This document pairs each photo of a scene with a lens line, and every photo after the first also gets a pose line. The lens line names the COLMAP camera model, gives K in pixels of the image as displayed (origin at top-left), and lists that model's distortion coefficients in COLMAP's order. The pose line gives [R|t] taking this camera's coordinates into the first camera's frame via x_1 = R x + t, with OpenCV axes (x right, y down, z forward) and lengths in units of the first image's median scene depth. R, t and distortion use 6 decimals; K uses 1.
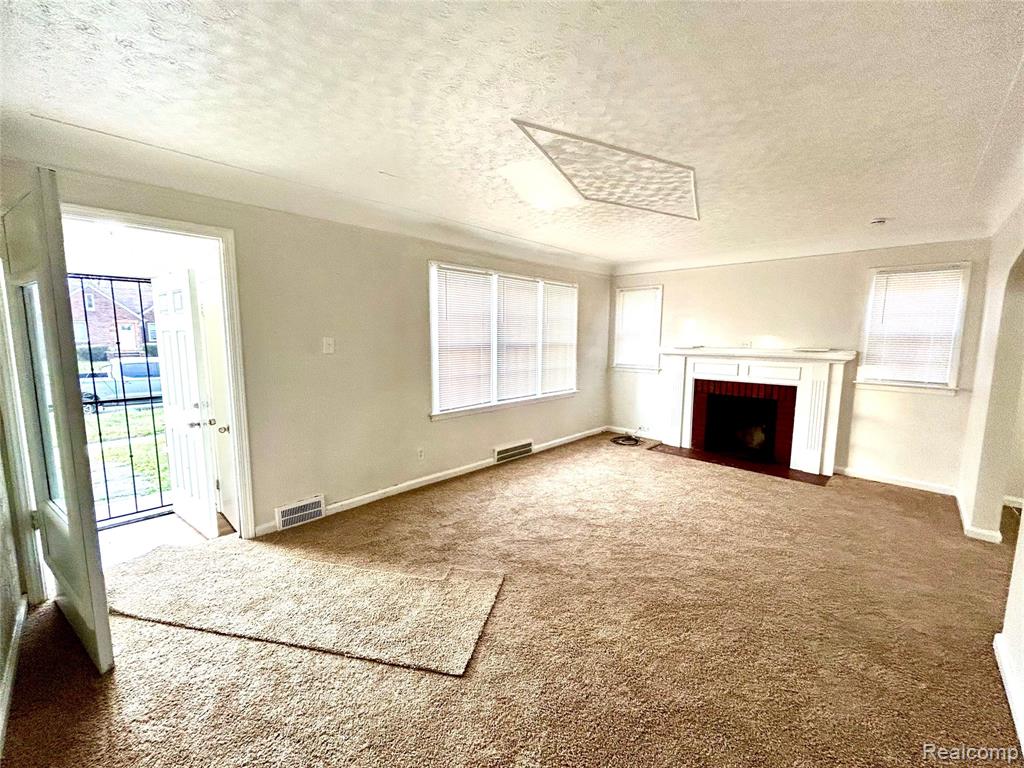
lens RADIAL K [[415.8, 0, 512.0], [0, 415.8, 384.0], [0, 0, 1]] dist [-0.001113, -0.000006]
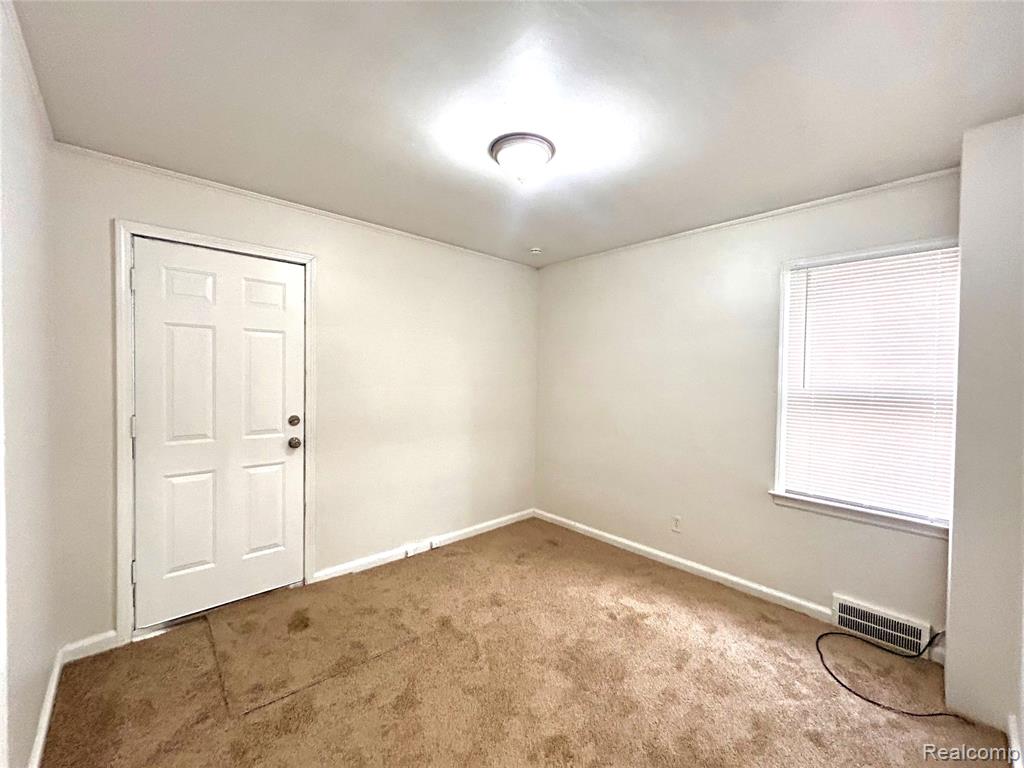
lens RADIAL K [[415.8, 0, 512.0], [0, 415.8, 384.0], [0, 0, 1]] dist [-0.001113, -0.000006]
pose [[-0.059763, 0.013681, -0.998119, 0.506515], [-0.144362, 0.989276, 0.022203, -0.058840], [0.987719, 0.145417, -0.057147, 0.599573]]
